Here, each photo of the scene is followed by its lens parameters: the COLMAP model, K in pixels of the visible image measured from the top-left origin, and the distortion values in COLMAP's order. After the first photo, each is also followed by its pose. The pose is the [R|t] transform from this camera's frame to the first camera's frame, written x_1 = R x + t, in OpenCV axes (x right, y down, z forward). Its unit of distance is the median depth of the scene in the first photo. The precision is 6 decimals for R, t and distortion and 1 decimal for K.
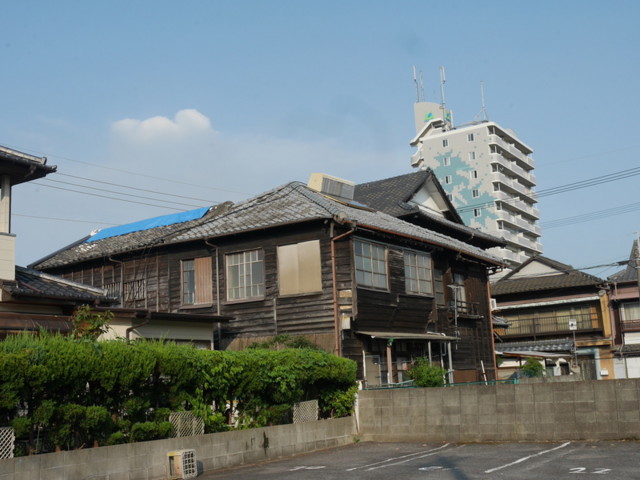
lens RADIAL K [[768.4, 0, 320.0], [0, 768.4, 240.0], [0, 0, 1]] dist [-0.020139, 0.000215]
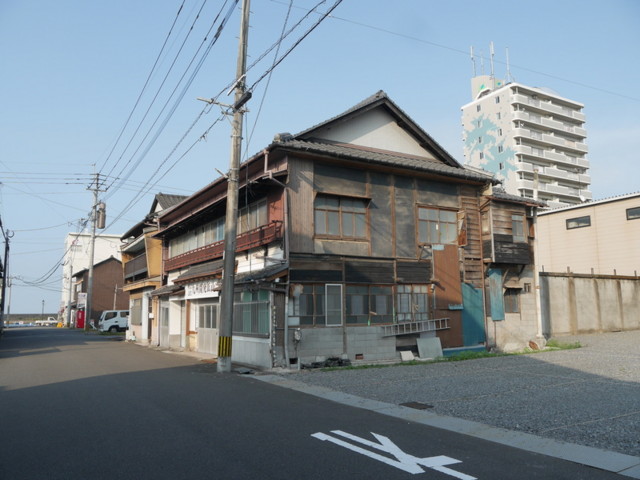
lens RADIAL K [[525.8, 0, 320.0], [0, 525.8, 240.0], [0, 0, 1]] dist [-0.020143, -0.007456]
pose [[0.892078, -0.030291, -0.450865, 0.308915], [0.056612, 0.997381, 0.045004, 0.022465], [0.448321, -0.065672, 0.891457, 0.187682]]
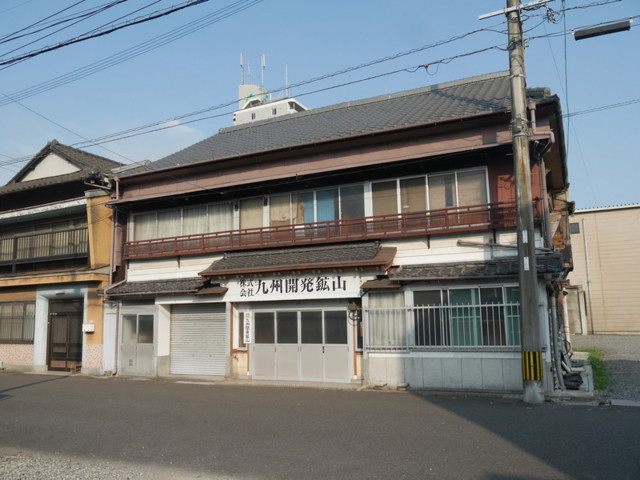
lens RADIAL K [[525.8, 0, 320.0], [0, 525.8, 240.0], [0, 0, 1]] dist [-0.020143, -0.007456]
pose [[0.991562, 0.038476, 0.123788, 0.176750], [-0.042925, 0.998517, 0.033472, 0.029942], [-0.122317, -0.038503, 0.991744, 0.206427]]
